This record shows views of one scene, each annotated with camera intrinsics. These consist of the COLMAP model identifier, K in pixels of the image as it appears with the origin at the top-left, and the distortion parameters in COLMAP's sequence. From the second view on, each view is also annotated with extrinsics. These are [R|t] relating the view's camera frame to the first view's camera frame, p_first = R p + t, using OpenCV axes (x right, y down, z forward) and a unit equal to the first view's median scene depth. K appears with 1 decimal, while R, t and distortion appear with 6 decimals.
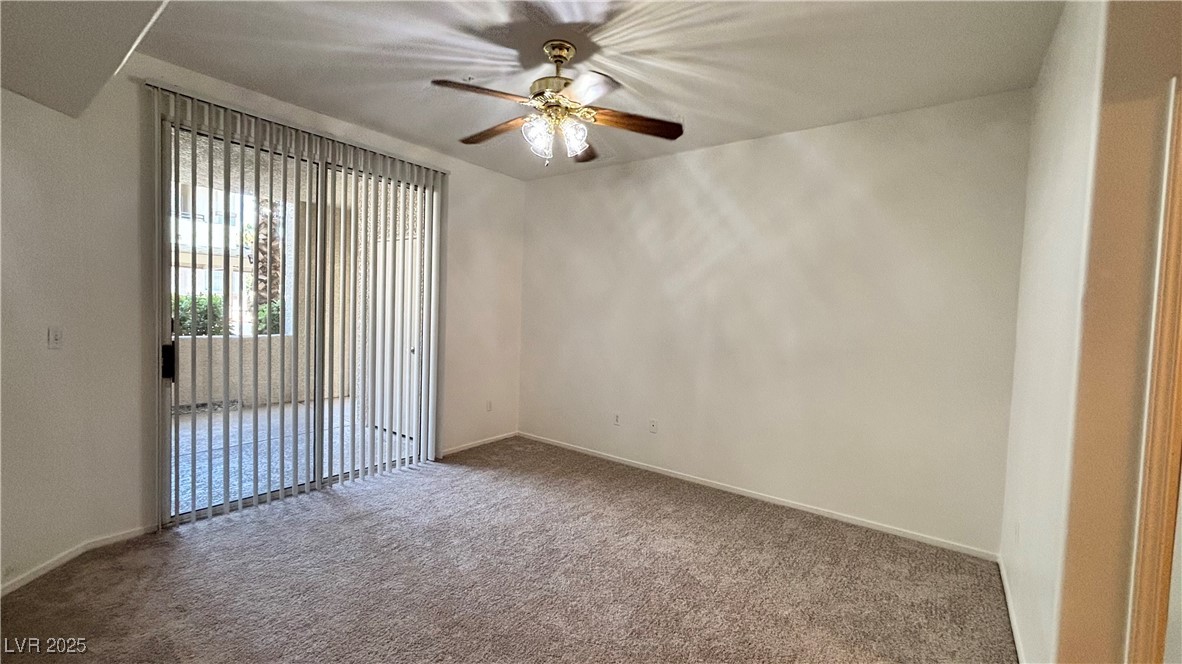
lens RADIAL K [[468.1, 0, 591.0], [0, 468.1, 332.0], [0, 0, 1]] dist [-0.012832, 0.000008]
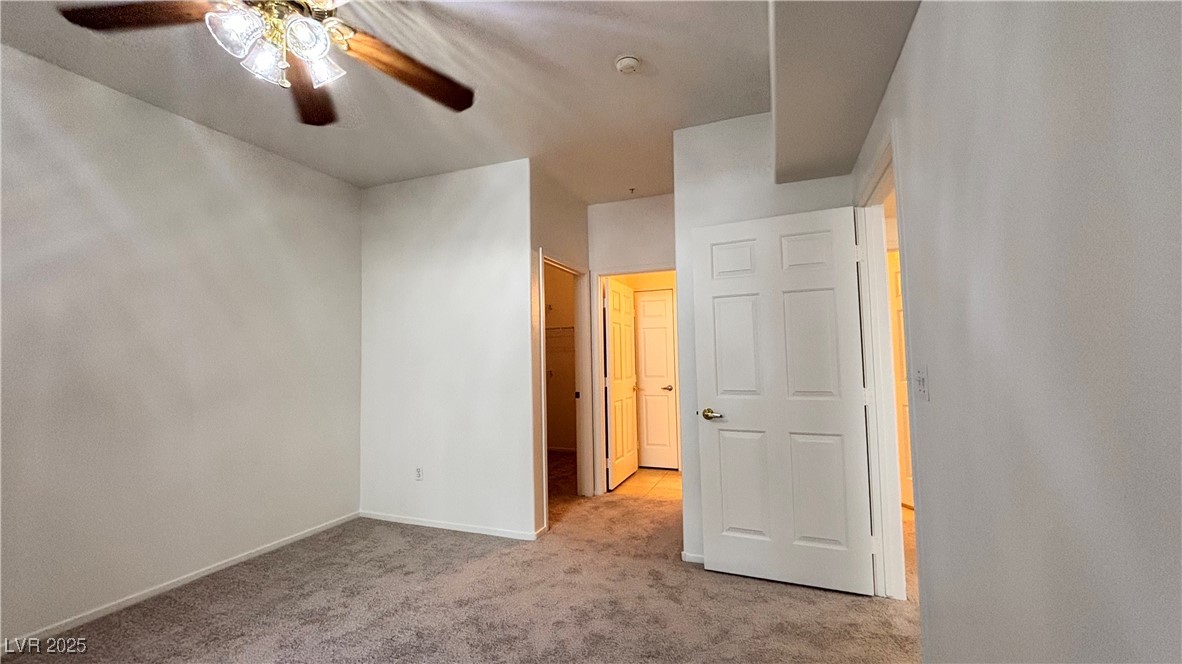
lens RADIAL K [[468.1, 0, 591.0], [0, 468.1, 332.0], [0, 0, 1]] dist [-0.012832, 0.000008]
pose [[-0.267263, 0.030026, 0.963156, -0.533177], [0.050594, 0.998573, -0.017091, -0.001168], [-0.962295, 0.044162, -0.268400, 0.538210]]
